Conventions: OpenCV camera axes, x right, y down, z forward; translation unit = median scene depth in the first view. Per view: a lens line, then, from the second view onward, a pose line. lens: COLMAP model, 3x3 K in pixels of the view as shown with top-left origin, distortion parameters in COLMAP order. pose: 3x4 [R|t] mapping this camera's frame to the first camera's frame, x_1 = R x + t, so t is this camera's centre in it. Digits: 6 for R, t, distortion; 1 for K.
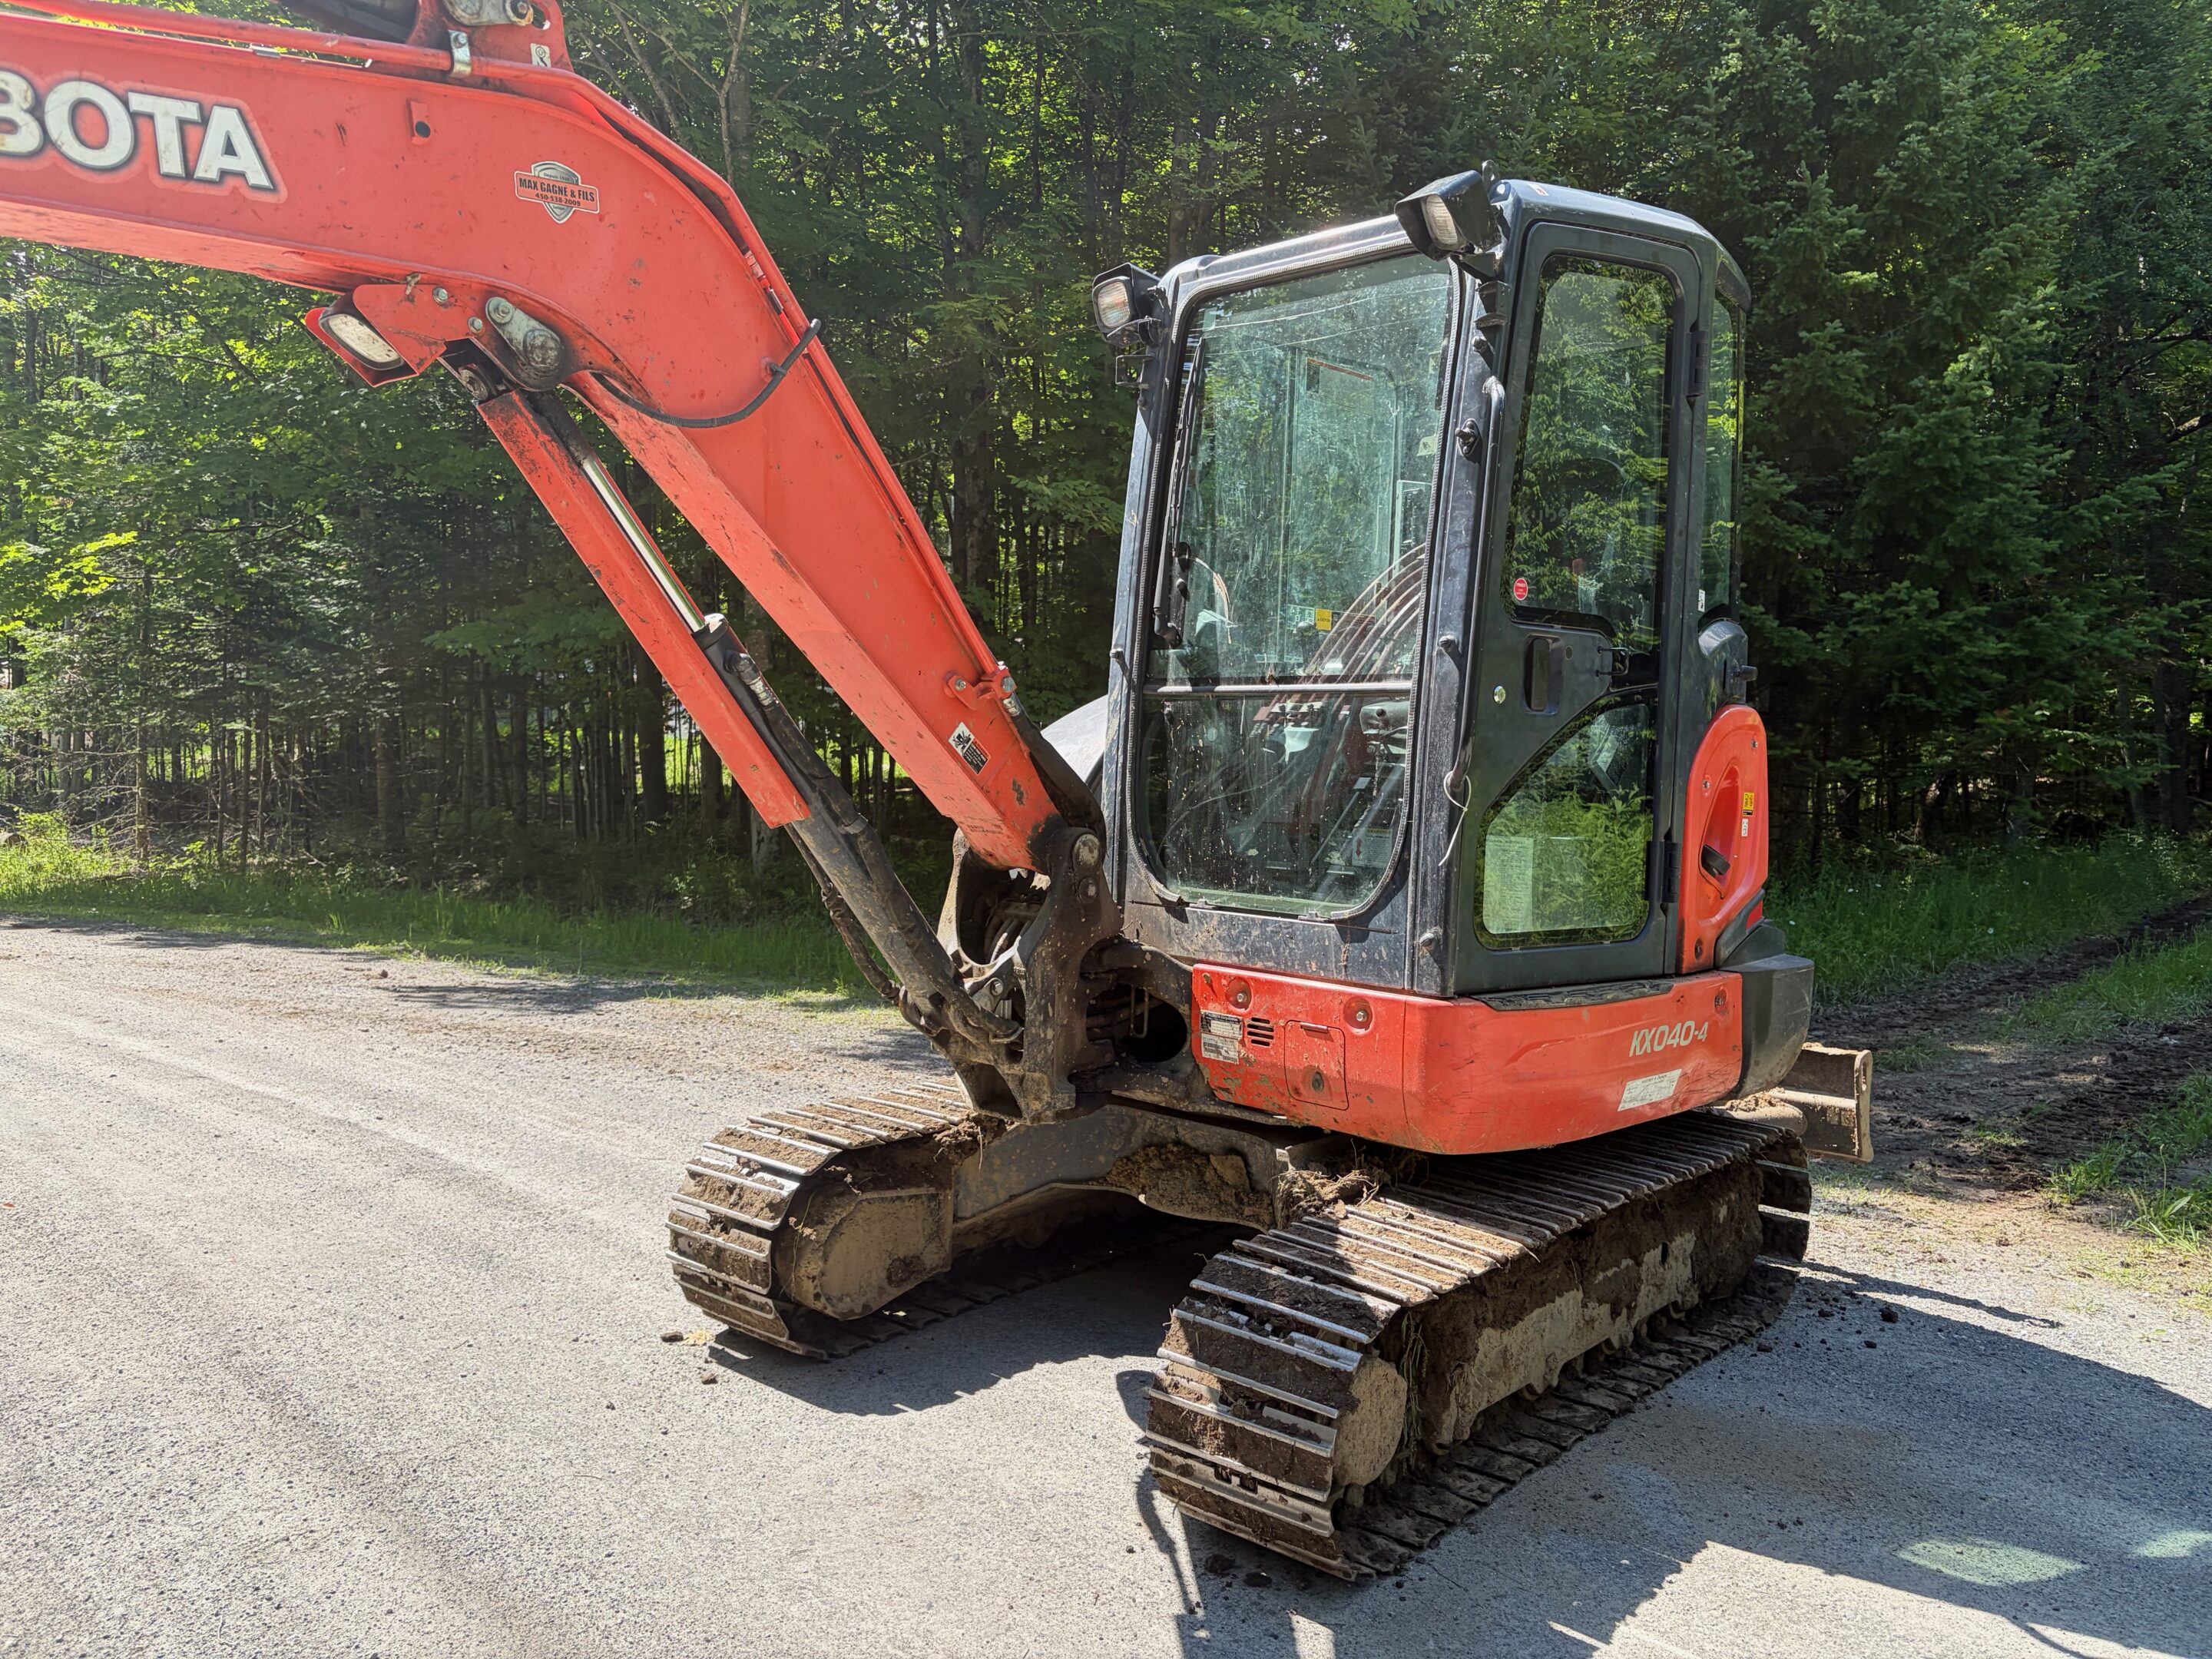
lens RADIAL K [[1682.9, 0, 1101.9], [0, 1682.9, 843.6], [0, 0, 1]] dist [0.020775, -0.013685]
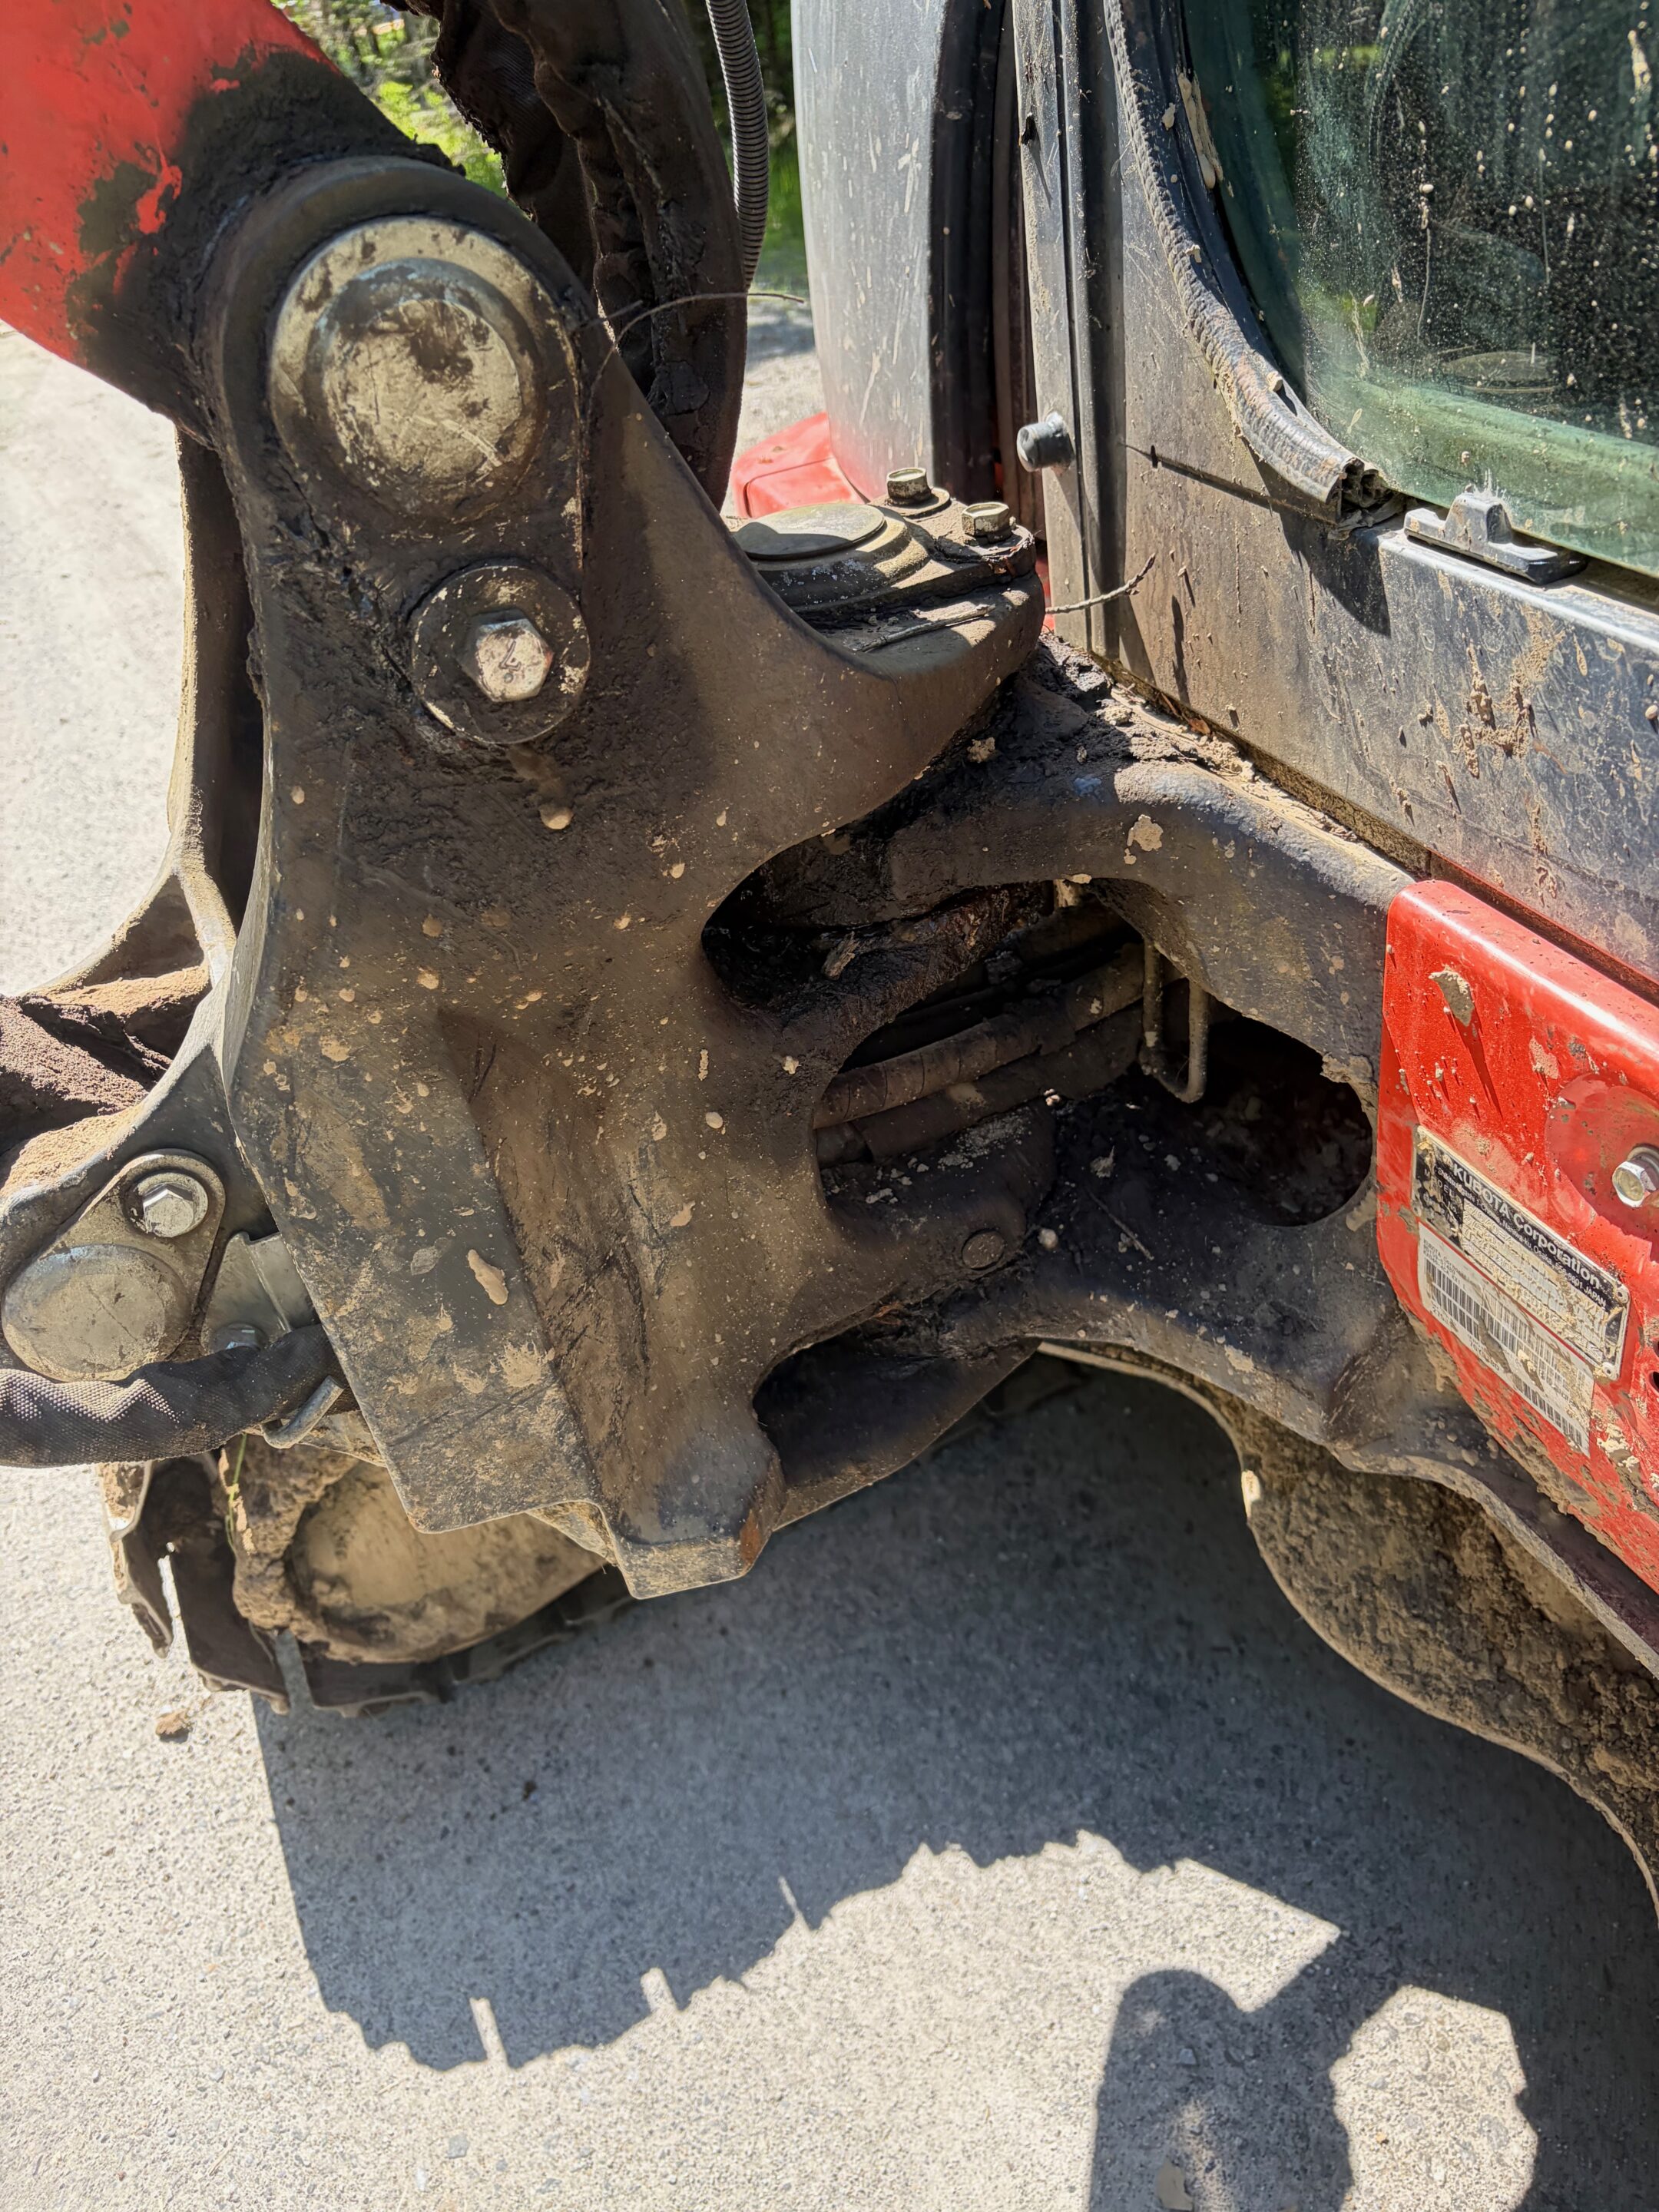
lens RADIAL K [[1682.9, 0, 837.8], [0, 1682.9, 1116.0], [0, 0, 1]] dist [0.020775, -0.013685]
pose [[0.911265, 0.096210, -0.400424, 0.074662], [0.142135, 0.839103, 0.525075, -0.010396], [0.386515, -0.535397, 0.750971, 0.827688]]
